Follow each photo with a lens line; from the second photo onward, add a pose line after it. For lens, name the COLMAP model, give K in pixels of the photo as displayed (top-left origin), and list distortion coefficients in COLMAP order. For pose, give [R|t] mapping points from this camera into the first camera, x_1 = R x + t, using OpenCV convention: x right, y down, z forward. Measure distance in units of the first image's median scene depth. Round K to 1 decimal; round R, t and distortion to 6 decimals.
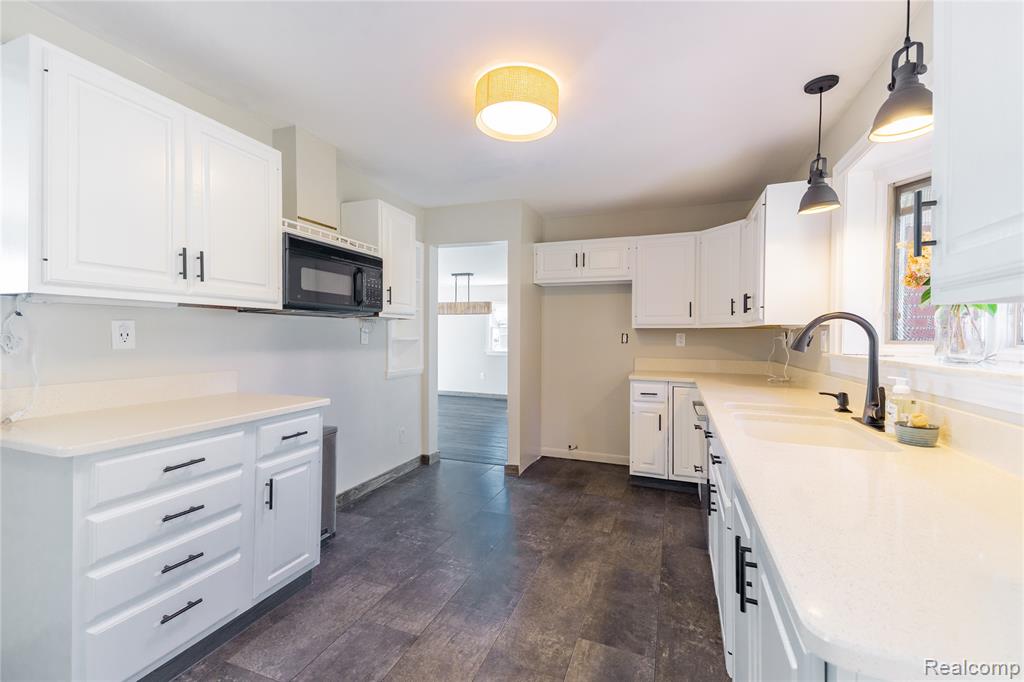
lens RADIAL K [[421.8, 0, 516.5], [0, 421.8, 336.5], [0, 0, 1]] dist [0.039787, -0.008865]
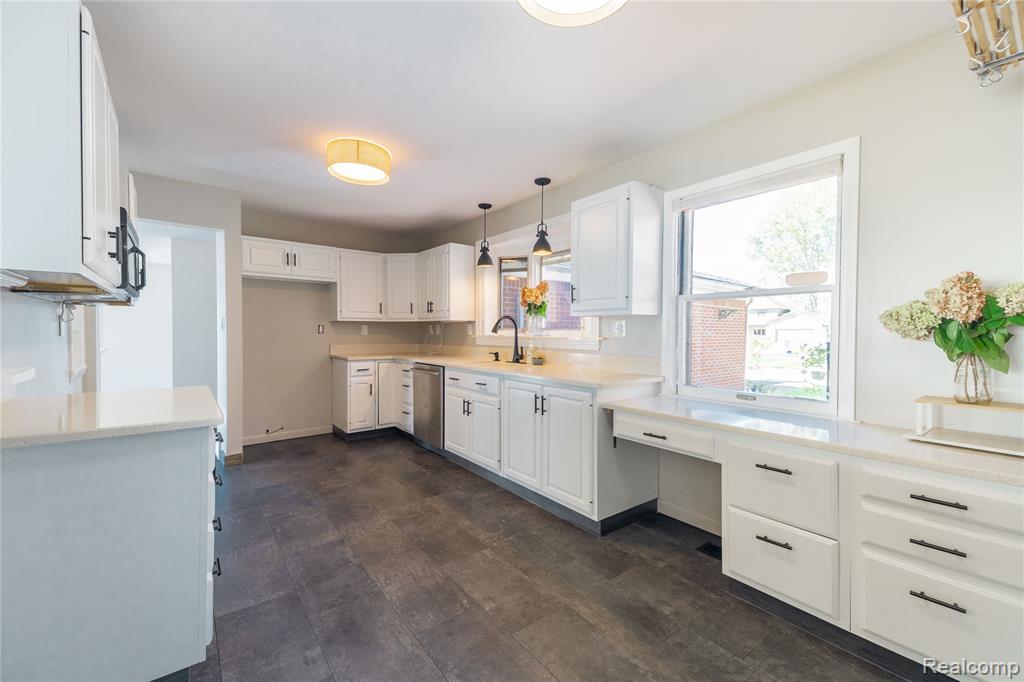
lens RADIAL K [[421.8, 0, 510.8], [0, 421.8, 337.5], [0, 0, 1]] dist [0.039787, -0.008865]
pose [[0.523985, -0.020304, 0.851485, -0.701557], [0.005170, 0.999773, 0.020659, 0.008908], [-0.851712, -0.006423, 0.523971, -0.125223]]
